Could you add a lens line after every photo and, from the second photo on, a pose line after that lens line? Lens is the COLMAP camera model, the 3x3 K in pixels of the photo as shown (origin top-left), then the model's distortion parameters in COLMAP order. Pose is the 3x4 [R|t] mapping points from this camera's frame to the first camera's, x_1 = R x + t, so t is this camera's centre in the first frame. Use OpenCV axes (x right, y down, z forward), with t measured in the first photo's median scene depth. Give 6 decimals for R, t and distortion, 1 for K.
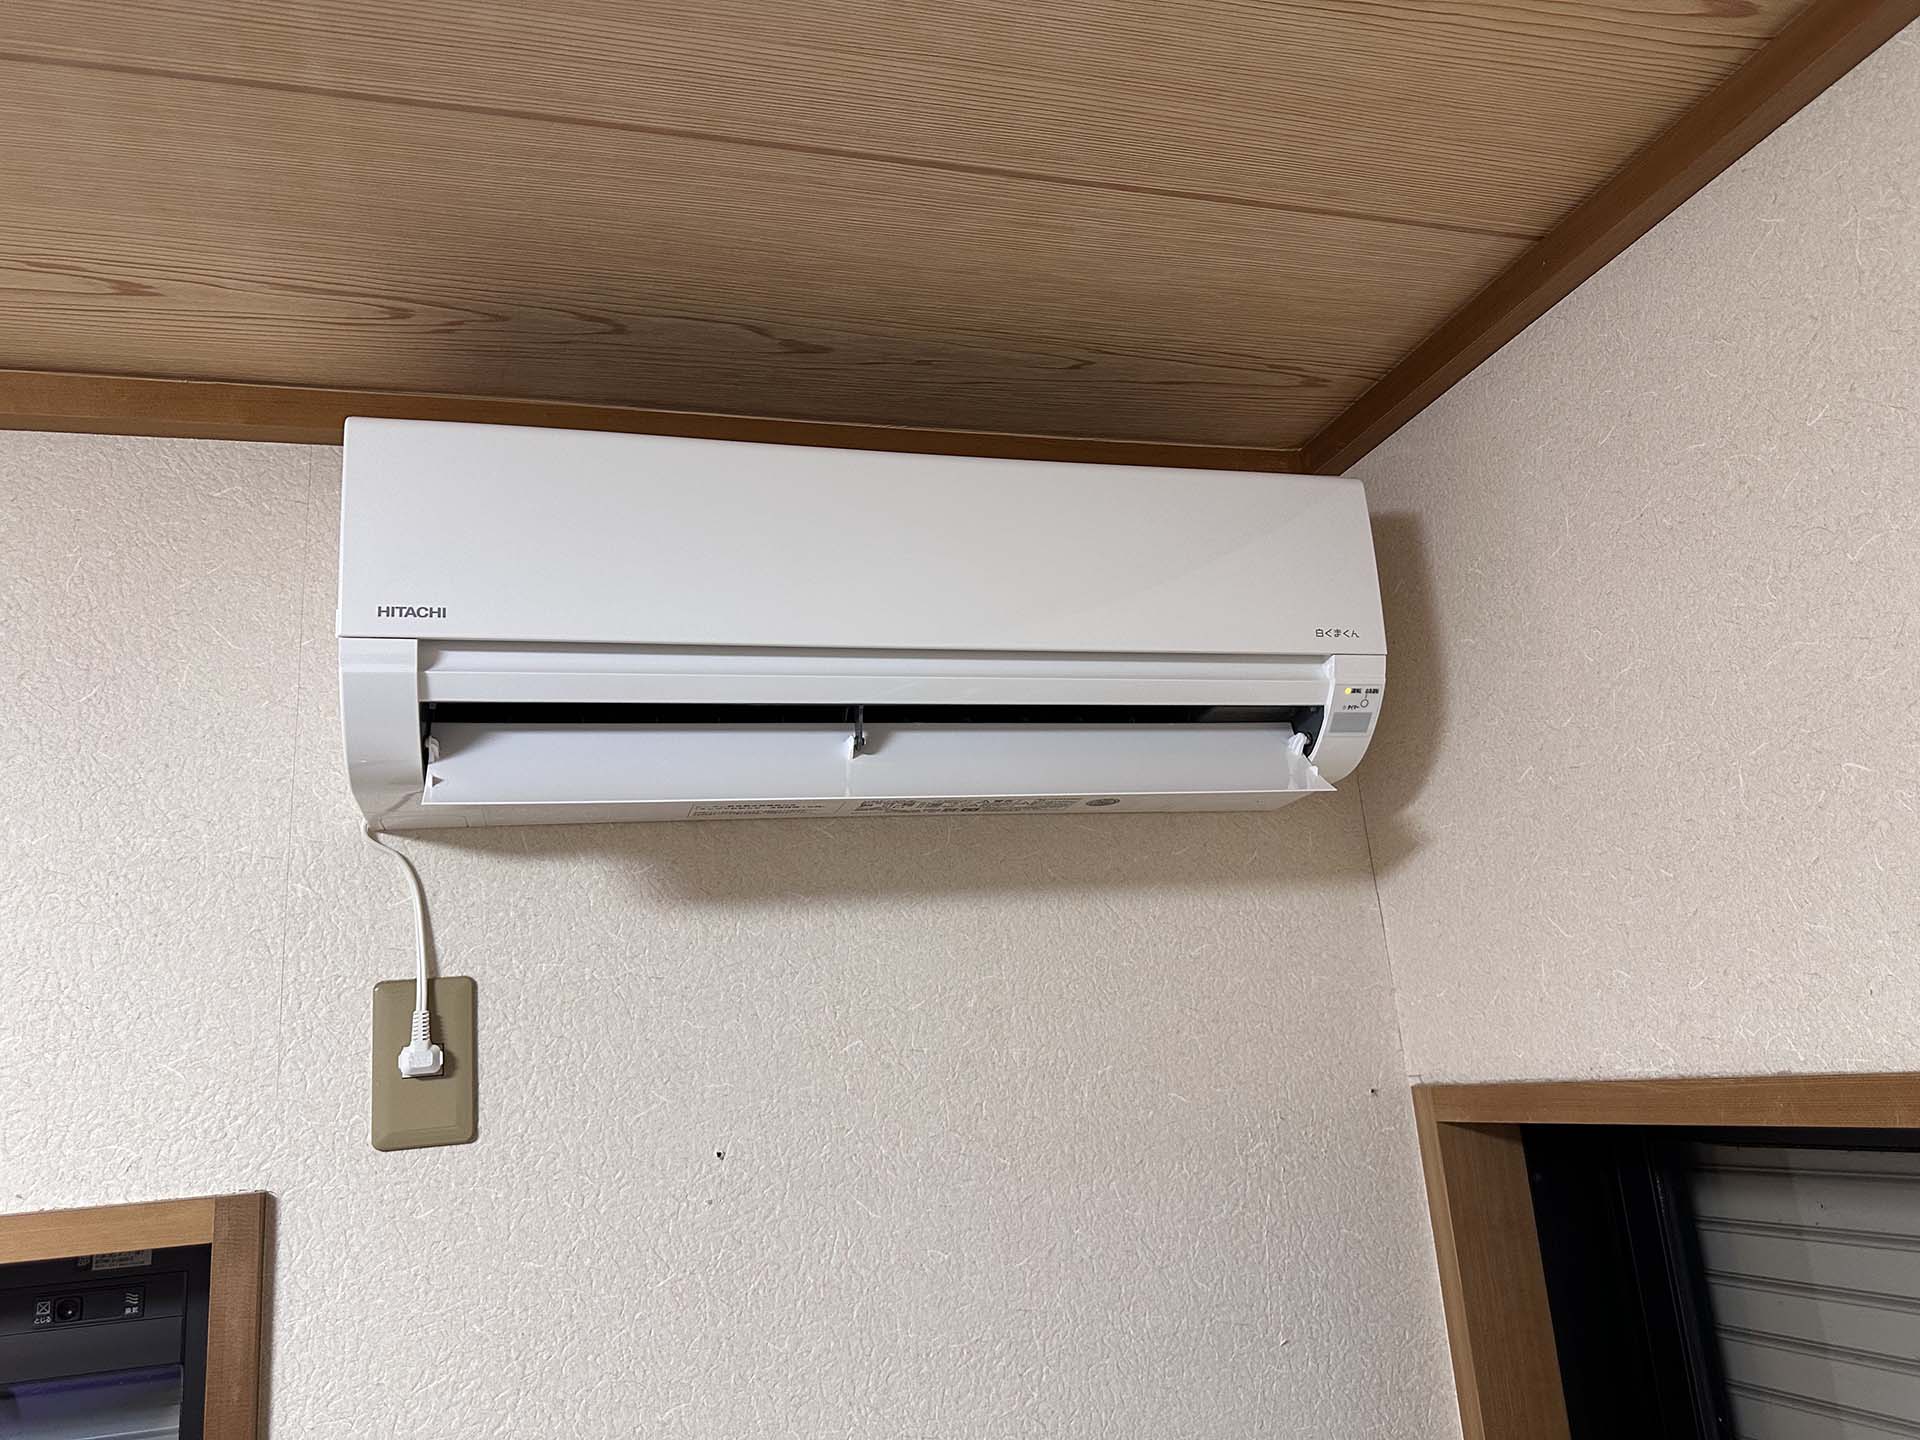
lens RADIAL K [[1364.4, 0, 974.9], [0, 1364.4, 727.4], [0, 0, 1]] dist [0.018103, -0.035963]
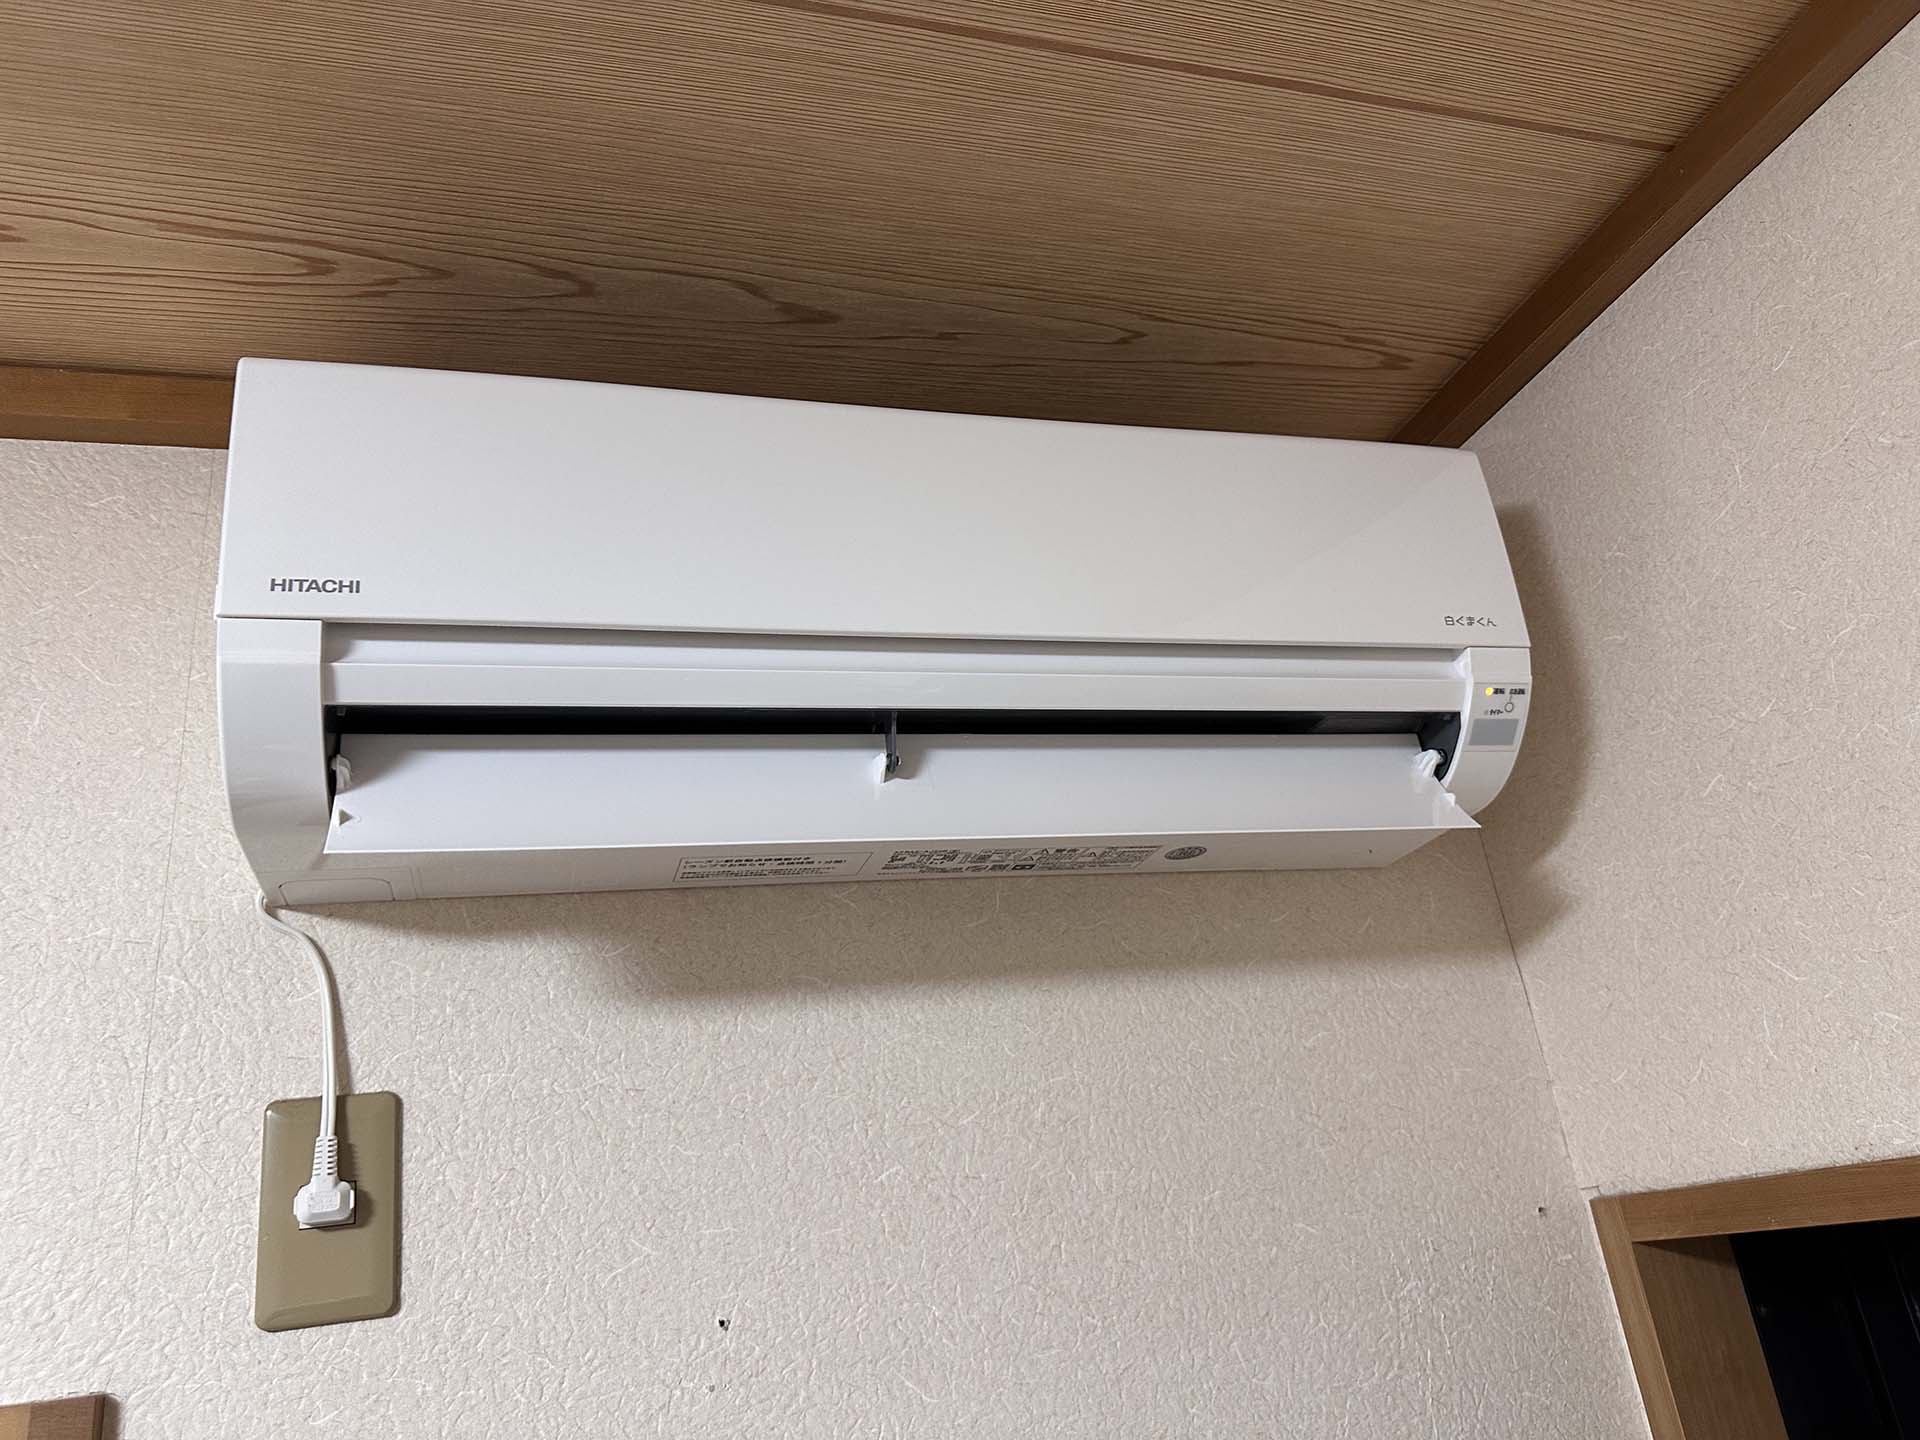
lens RADIAL K [[1364.4, 0, 970.3], [0, 1364.4, 731.8], [0, 0, 1]] dist [0.018103, -0.035963]
pose [[0.999074, -0.039115, 0.017895, -0.051544], [0.041184, 0.989924, -0.135475, 0.098043], [-0.012415, 0.136087, 0.990619, 0.206754]]
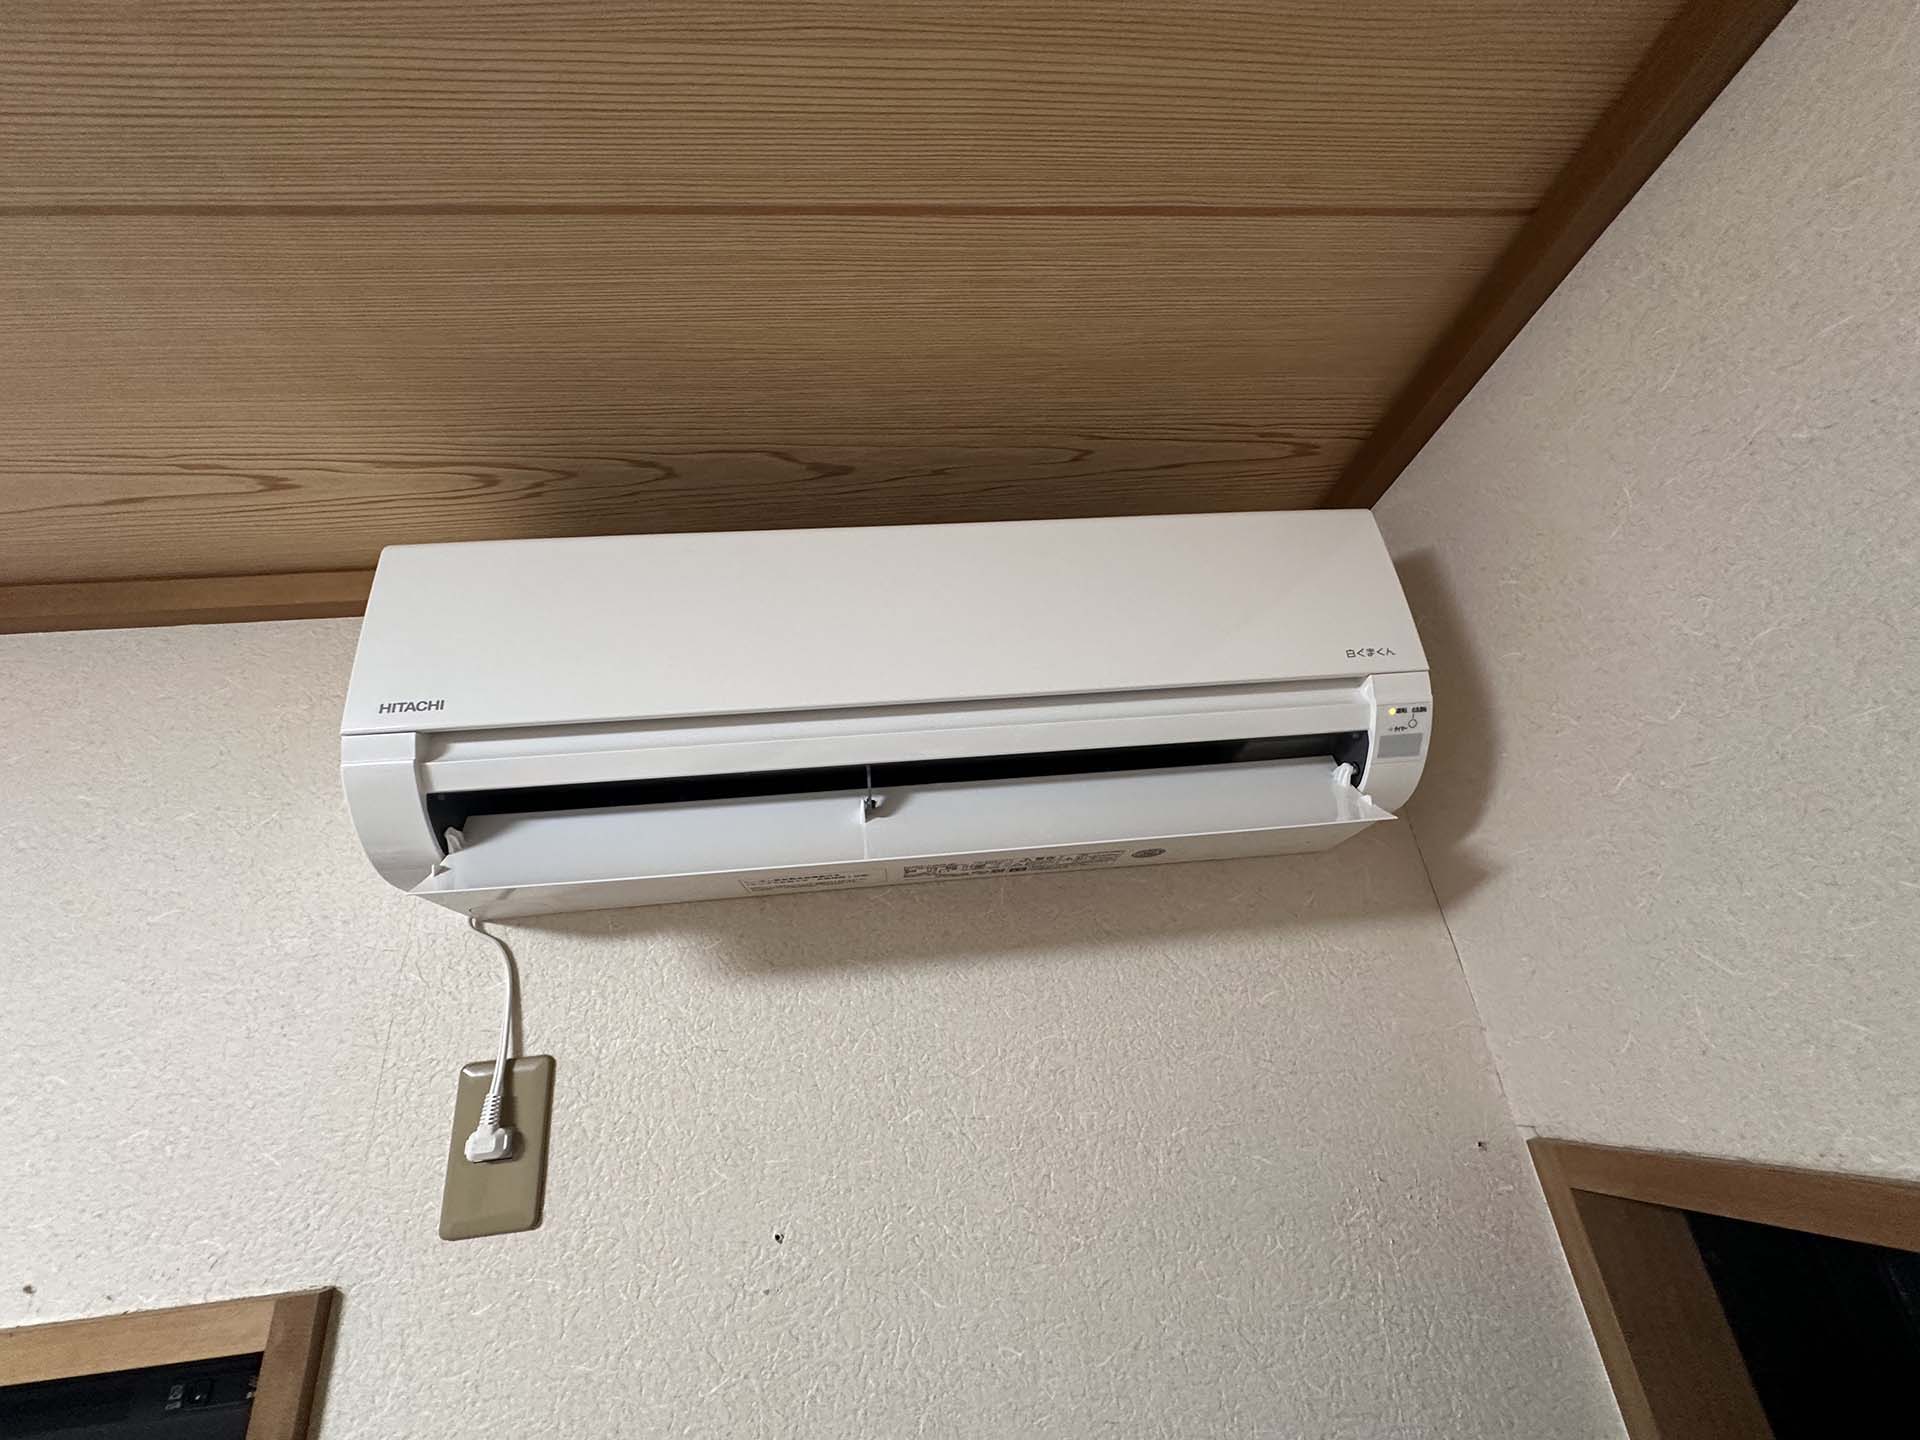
lens RADIAL K [[757.8, 0, 965.8], [0, 757.8, 724.2], [0, 0, 1]] dist [-0.003815, 0.001045]
pose [[0.974758, -0.105533, -0.196748, 0.093210], [0.075531, 0.985146, -0.154214, 0.041591], [0.210100, 0.135461, 0.968250, 0.449779]]
